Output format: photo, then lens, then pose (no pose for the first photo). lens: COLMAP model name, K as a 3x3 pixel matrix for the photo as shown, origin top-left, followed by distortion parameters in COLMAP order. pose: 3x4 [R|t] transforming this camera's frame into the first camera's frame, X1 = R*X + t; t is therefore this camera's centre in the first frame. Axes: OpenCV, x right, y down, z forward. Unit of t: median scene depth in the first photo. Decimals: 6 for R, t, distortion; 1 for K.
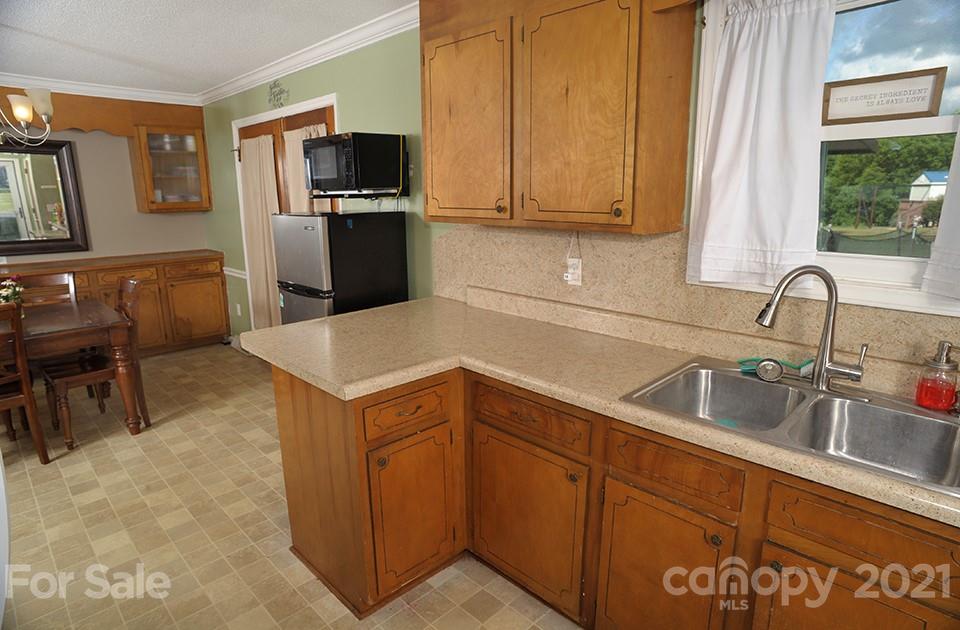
lens RADIAL K [[544.5, 0, 484.8], [0, 544.5, 318.1], [0, 0, 1]] dist [-0.102831, 0.065516]
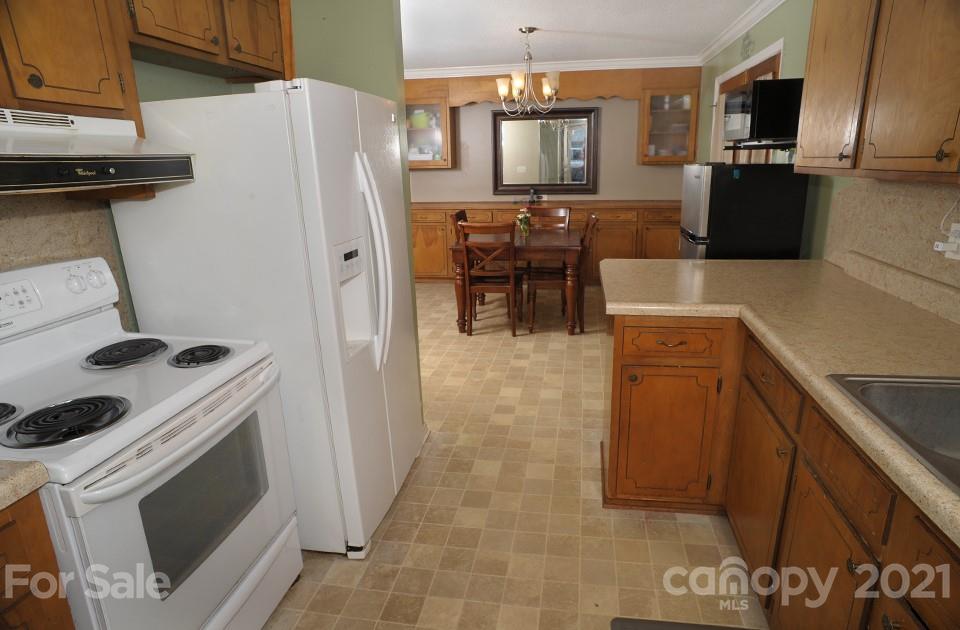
lens RADIAL K [[544.5, 0, 484.8], [0, 544.5, 318.1], [0, 0, 1]] dist [-0.102831, 0.065516]
pose [[0.579056, 0.221765, -0.784548, 0.263303], [-0.164662, 0.974276, 0.153861, 0.010347], [0.798487, 0.040091, 0.600676, 0.029933]]
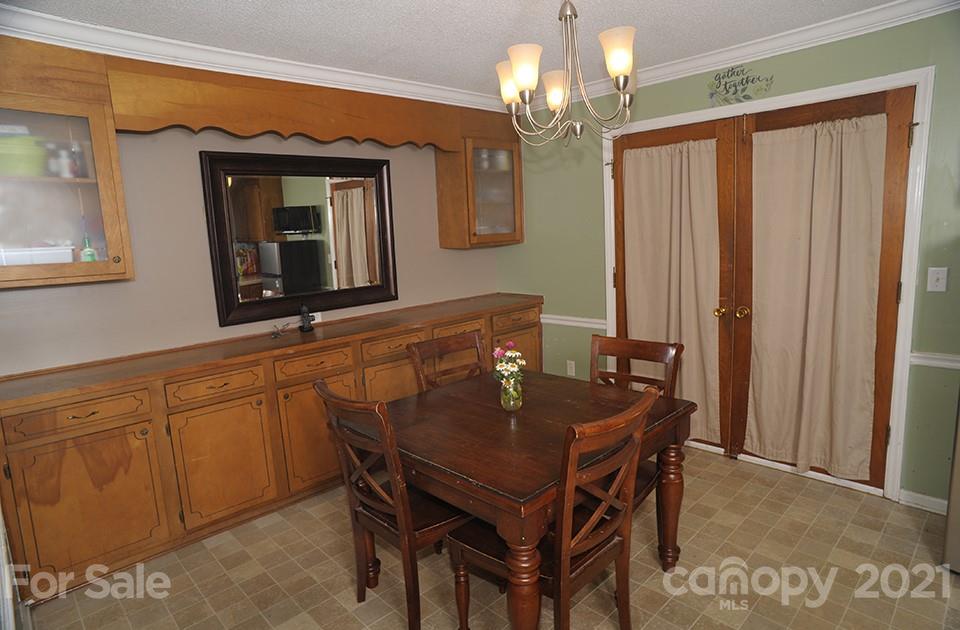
lens RADIAL K [[544.5, 0, 484.8], [0, 544.5, 318.1], [0, 0, 1]] dist [-0.102831, 0.065516]
pose [[0.999095, -0.039485, -0.015785, -0.935258], [0.038383, 0.997153, -0.064901, -0.069177], [0.018302, 0.064236, 0.997767, 0.326738]]
